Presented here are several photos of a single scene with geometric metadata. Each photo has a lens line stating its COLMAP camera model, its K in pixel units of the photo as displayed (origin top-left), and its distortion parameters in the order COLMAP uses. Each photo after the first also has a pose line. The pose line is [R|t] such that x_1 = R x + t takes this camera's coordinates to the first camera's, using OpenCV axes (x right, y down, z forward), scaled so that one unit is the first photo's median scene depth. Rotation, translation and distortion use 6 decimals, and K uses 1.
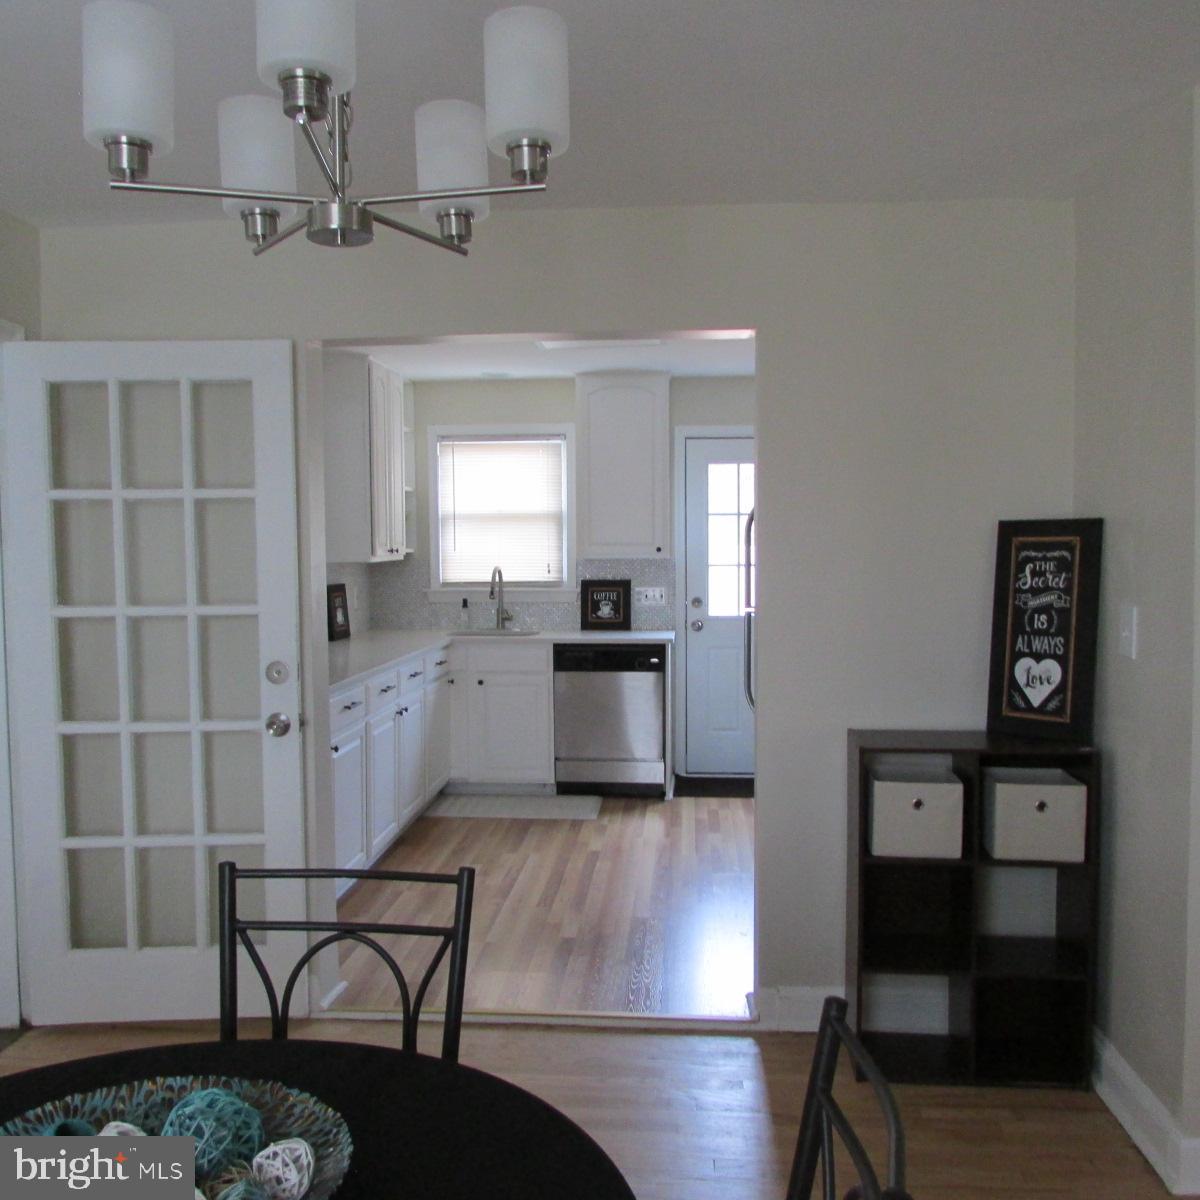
lens RADIAL K [[1133.3, 0, 599.6], [0, 1133.3, 607.7], [0, 0, 1]] dist [-0.022108, 0.000000]
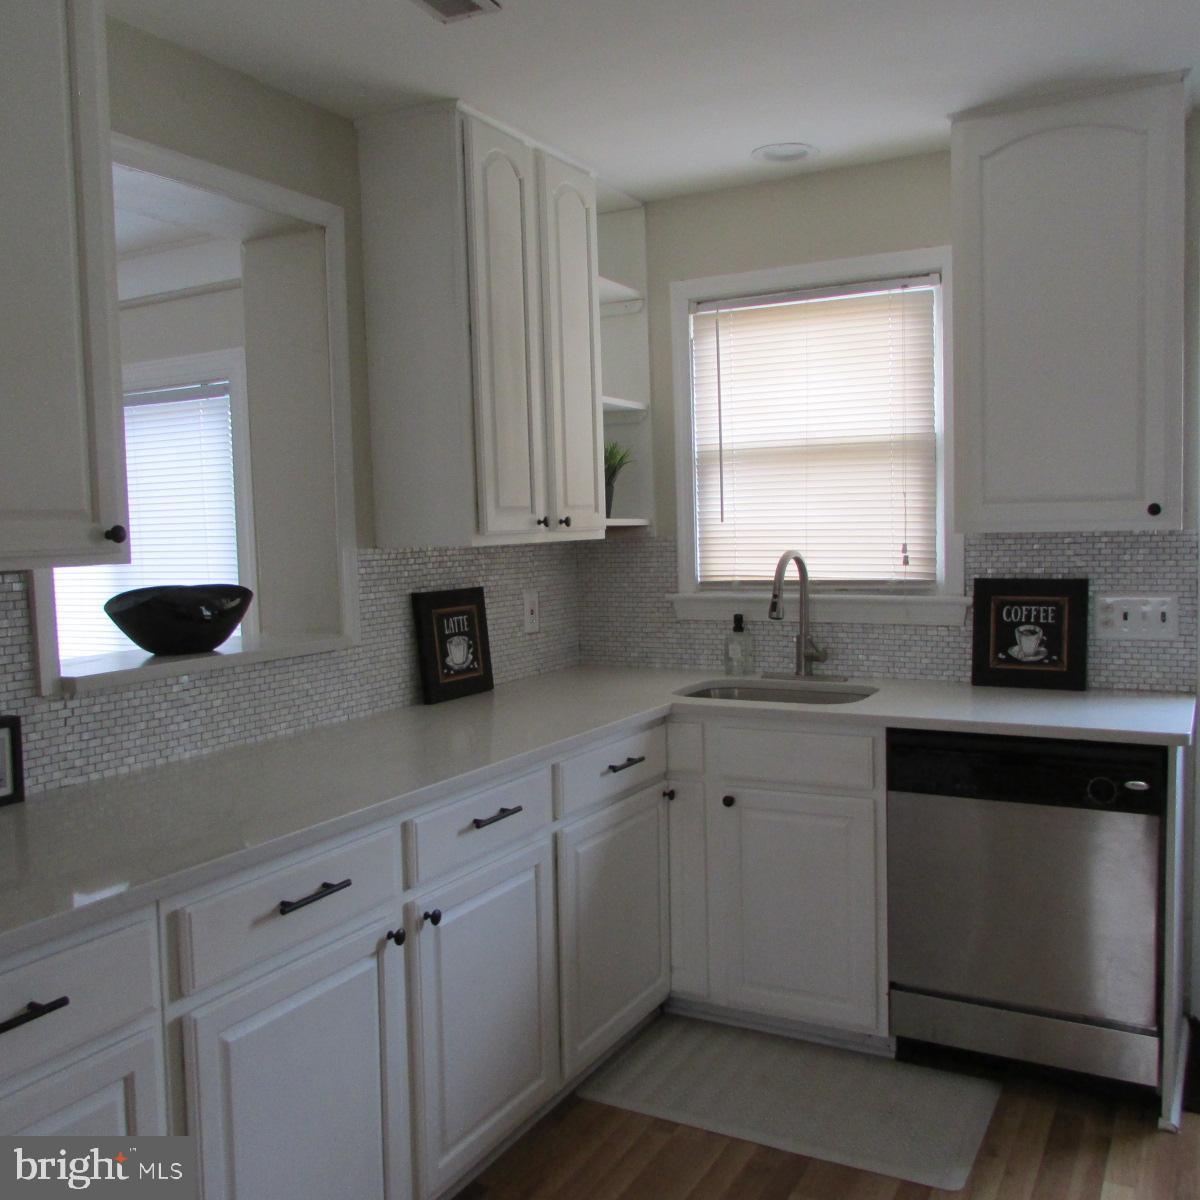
lens RADIAL K [[1133.3, 0, 607.1], [0, 1133.3, 597.4], [0, 0, 1]] dist [-0.022108, 0.000000]
pose [[0.913459, 0.009611, -0.406818, 0.035538], [-0.005027, 0.999911, 0.012334, -0.021852], [0.406900, -0.009222, 0.913426, 0.514080]]
